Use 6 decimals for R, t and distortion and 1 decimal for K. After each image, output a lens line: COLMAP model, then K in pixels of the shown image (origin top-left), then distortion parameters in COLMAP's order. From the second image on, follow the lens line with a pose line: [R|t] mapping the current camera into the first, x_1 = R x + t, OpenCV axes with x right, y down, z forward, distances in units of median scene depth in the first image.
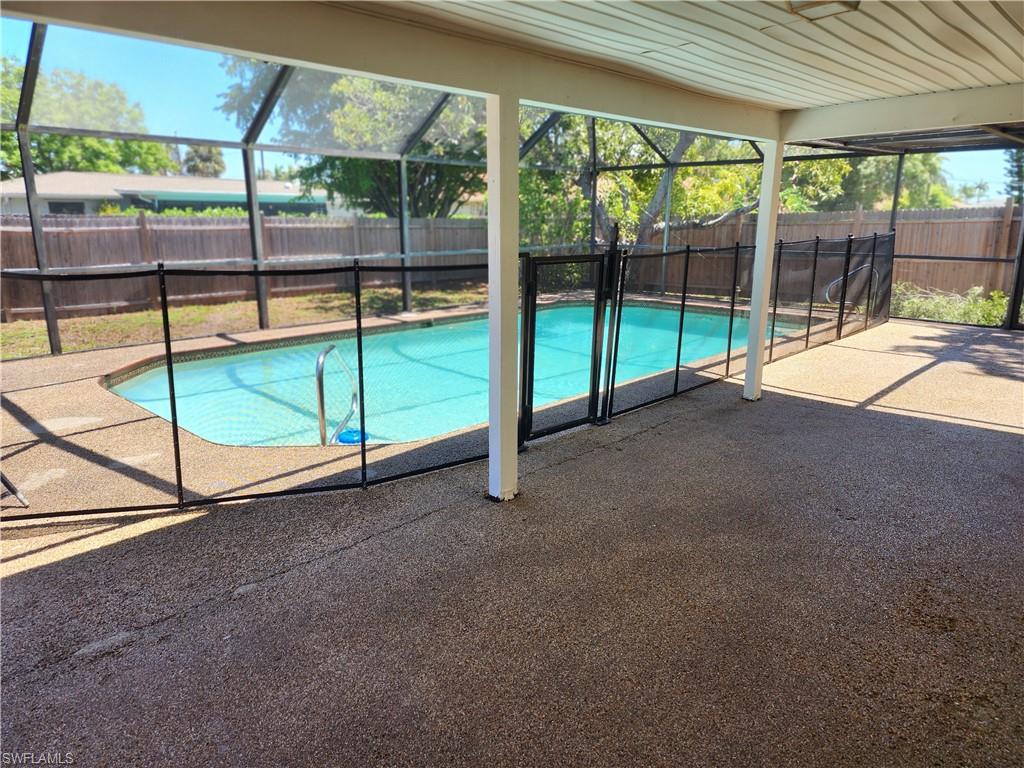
lens RADIAL K [[695.2, 0, 512.0], [0, 695.2, 384.0], [0, 0, 1]] dist [-0.004376, -0.001164]
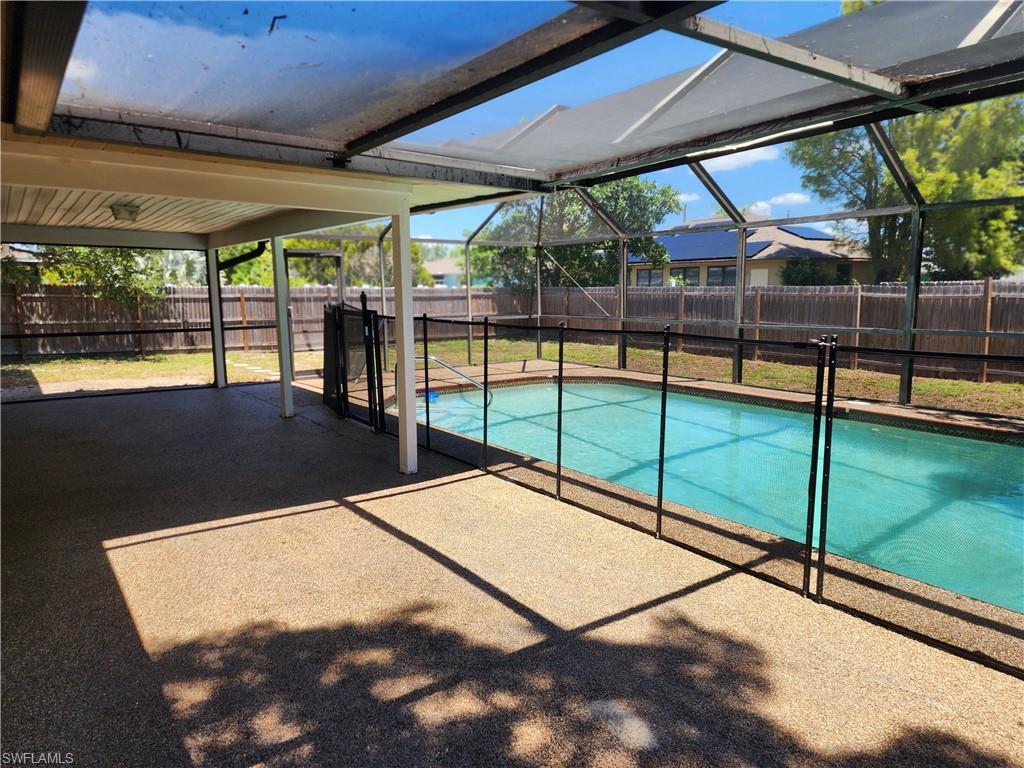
lens RADIAL K [[695.2, 0, 512.0], [0, 695.2, 384.0], [0, 0, 1]] dist [-0.004376, -0.001164]
pose [[-0.170399, 0.134121, -0.976205, 0.811463], [-0.221370, 0.960159, 0.170557, -0.190643], [0.960187, 0.245165, -0.133920, 0.800161]]
